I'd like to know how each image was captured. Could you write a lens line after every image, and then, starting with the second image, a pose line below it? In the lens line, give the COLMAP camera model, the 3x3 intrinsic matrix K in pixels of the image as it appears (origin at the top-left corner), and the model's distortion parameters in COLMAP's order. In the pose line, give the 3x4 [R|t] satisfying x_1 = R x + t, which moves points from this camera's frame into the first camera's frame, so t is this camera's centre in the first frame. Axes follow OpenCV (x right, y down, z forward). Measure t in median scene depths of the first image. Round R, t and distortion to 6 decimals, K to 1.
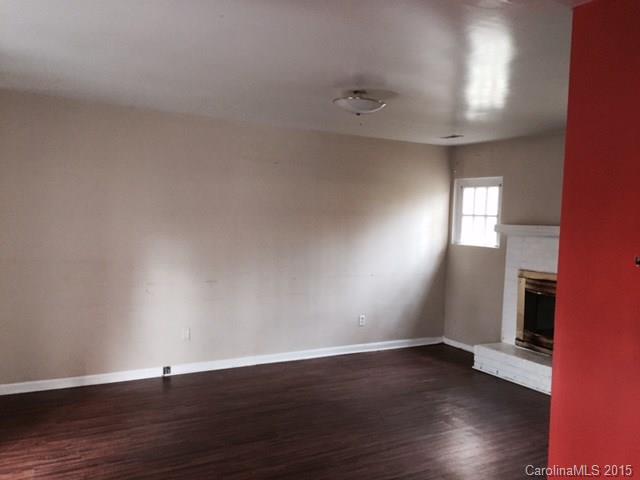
lens RADIAL K [[537.5, 0, 319.9], [0, 537.5, 237.6], [0, 0, 1]] dist [0.013596, -0.003596]
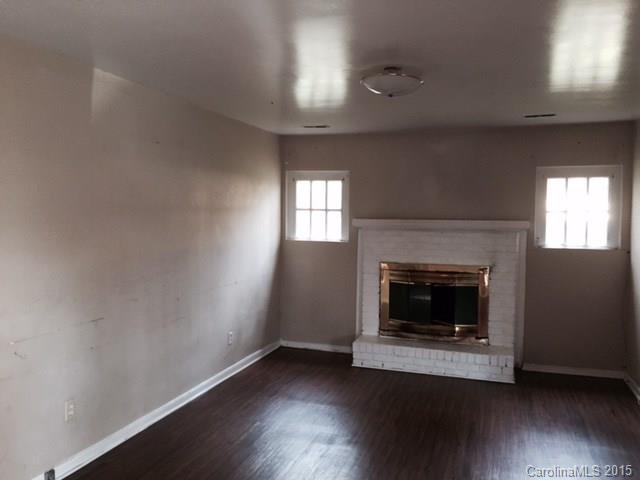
lens RADIAL K [[537.5, 0, 319.6], [0, 537.5, 243.1], [0, 0, 1]] dist [0.013596, -0.003596]
pose [[0.740055, -0.058598, 0.669989, -0.370592], [0.035759, 0.998216, 0.047806, -0.028352], [-0.671595, -0.011421, 0.740830, 0.288187]]
